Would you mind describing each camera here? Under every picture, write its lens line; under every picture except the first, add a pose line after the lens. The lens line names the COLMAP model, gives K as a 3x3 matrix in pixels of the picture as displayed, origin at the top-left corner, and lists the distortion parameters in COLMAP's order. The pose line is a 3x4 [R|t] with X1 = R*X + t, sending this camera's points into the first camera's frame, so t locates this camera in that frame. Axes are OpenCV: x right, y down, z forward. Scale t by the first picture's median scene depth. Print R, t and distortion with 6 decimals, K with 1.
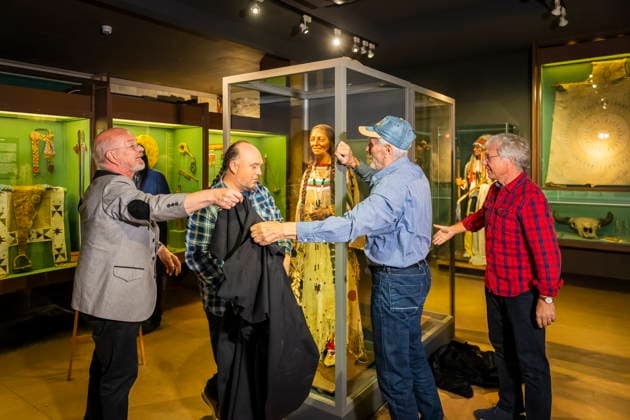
lens RADIAL K [[449.1, 0, 298.8], [0, 449.1, 169.3], [0, 0, 1]] dist [0.012045, 0.006183]
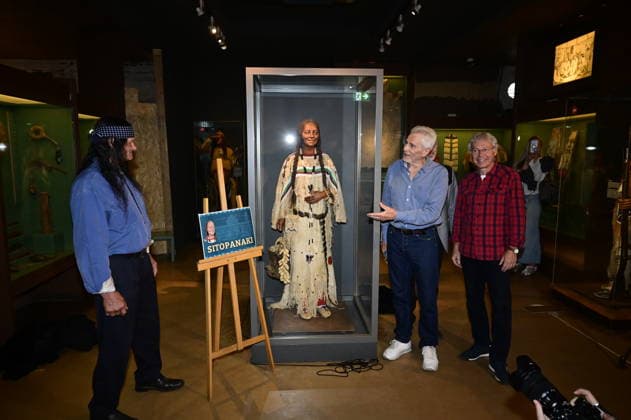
lens RADIAL K [[430.5, 0, 313.7], [0, 430.5, 211.1], [0, 0, 1]] dist [-0.009447, 0.004908]
pose [[0.761235, -0.086644, 0.642662, -0.456081], [0.003407, 0.991555, 0.129645, -0.006620], [-0.648468, -0.096501, 0.755101, 0.095065]]
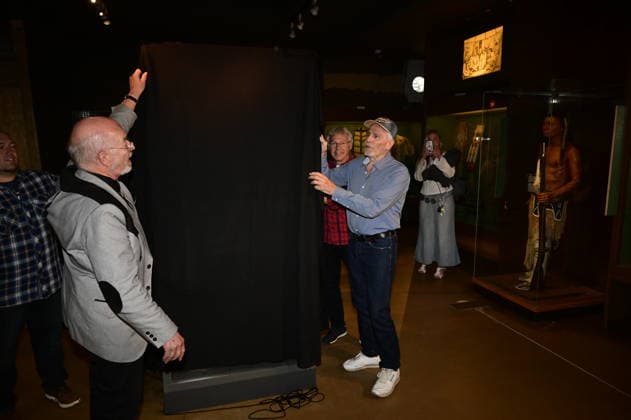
lens RADIAL K [[430.5, 0, 316.1], [0, 430.5, 212.3], [0, 0, 1]] dist [-0.009447, 0.004908]
pose [[0.587379, -0.129249, 0.798925, -0.404302], [0.010415, 0.988291, 0.152227, -0.015149], [-0.809245, -0.081094, 0.581848, 0.198274]]
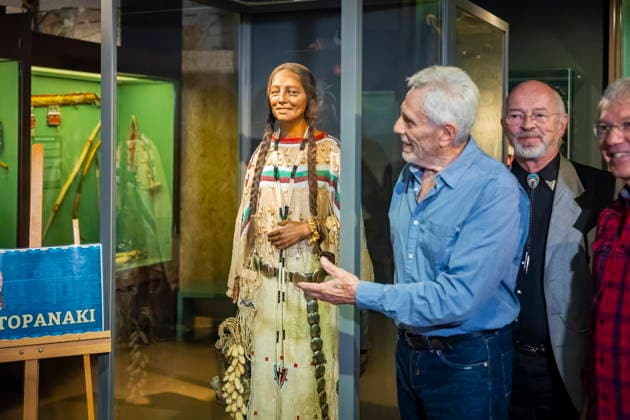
lens RADIAL K [[823.7, 0, 301.7], [0, 823.7, 146.2], [0, 0, 1]] dist [0.059633, 0.000000]
pose [[0.984753, 0.008579, 0.173748, -0.070511], [-0.008557, 0.999963, -0.000875, -0.001249], [-0.173749, -0.000625, 0.984790, 0.032070]]
